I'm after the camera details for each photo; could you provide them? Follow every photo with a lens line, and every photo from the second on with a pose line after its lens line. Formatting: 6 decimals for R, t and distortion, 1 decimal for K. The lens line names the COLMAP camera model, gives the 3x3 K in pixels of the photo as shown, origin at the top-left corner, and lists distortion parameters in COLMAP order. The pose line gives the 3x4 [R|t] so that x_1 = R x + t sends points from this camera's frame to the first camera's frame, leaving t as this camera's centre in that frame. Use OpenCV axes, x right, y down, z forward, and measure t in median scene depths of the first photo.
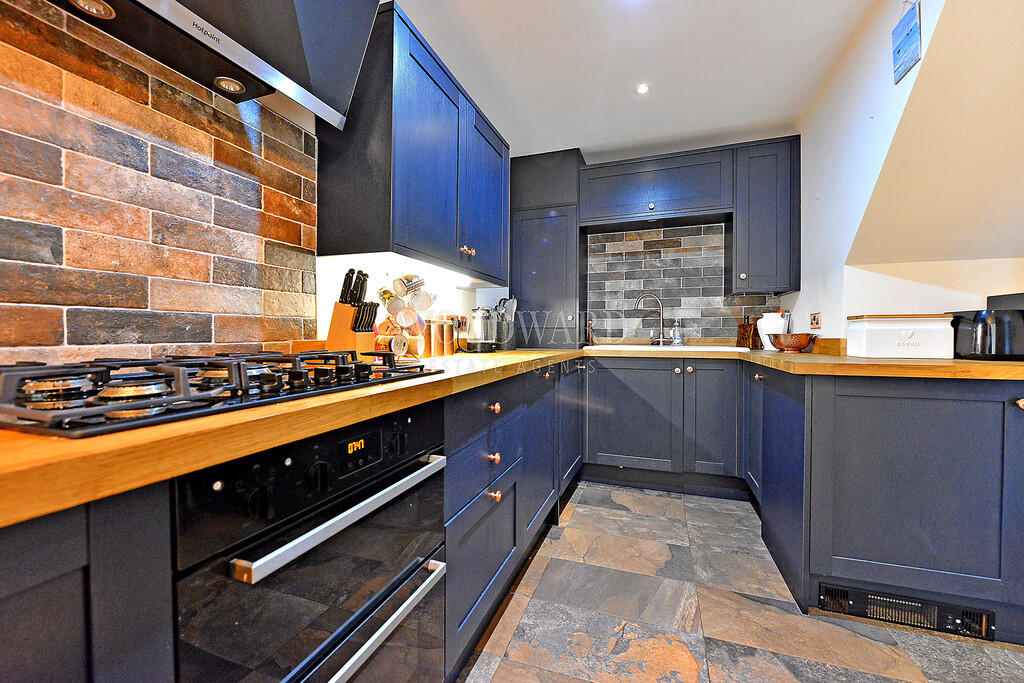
lens RADIAL K [[405.1, 0, 512.0], [0, 405.1, 341.5], [0, 0, 1]] dist [-0.008206, -0.000142]
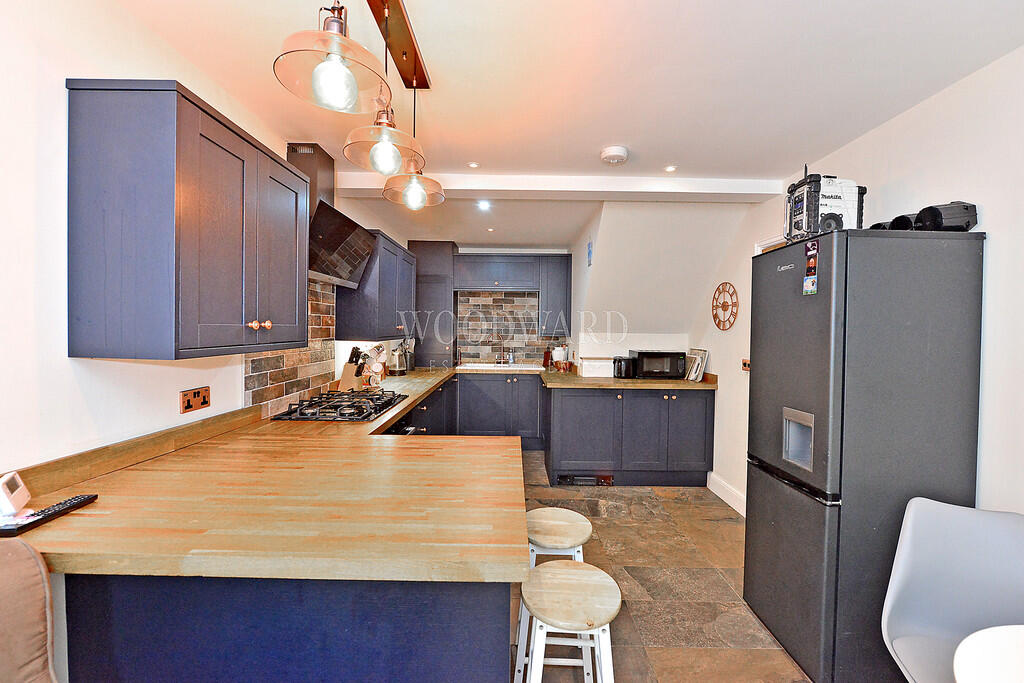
lens RADIAL K [[405.1, 0, 512.0], [0, 405.1, 341.5], [0, 0, 1]] dist [-0.008206, -0.000142]
pose [[0.942990, 0.000173, 0.332821, -0.288218], [-0.006900, 0.999795, 0.019029, -0.228610], [-0.332749, -0.020240, 0.942798, -1.148421]]
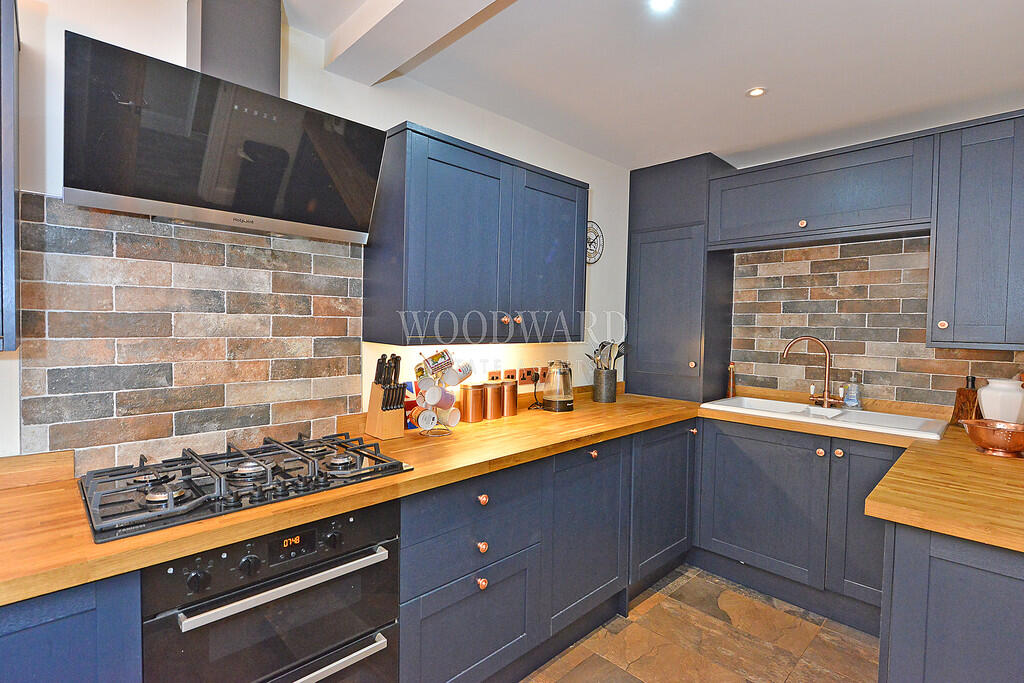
lens RADIAL K [[485.1, 0, 512.0], [0, 485.1, 341.5], [0, 0, 1]] dist [-0.004331, -0.000366]
pose [[0.899278, 0.030080, -0.436343, 0.474737], [-0.023679, 0.999517, 0.020104, -0.227011], [0.436737, -0.007747, 0.899556, -0.069029]]
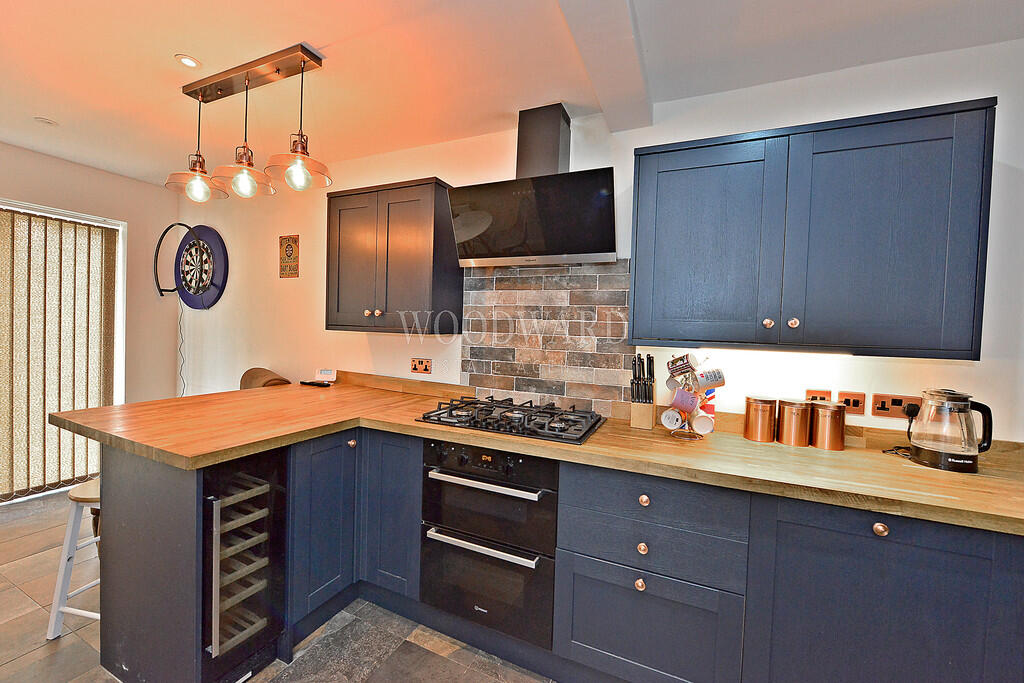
lens RADIAL K [[405.1, 0, 512.0], [0, 405.1, 341.5], [0, 0, 1]] dist [-0.008206, -0.000142]
pose [[-0.078740, 0.030099, -0.996441, 0.856580], [-0.049977, 0.998168, 0.034101, -0.219565], [0.995642, 0.052484, -0.077092, 0.616783]]
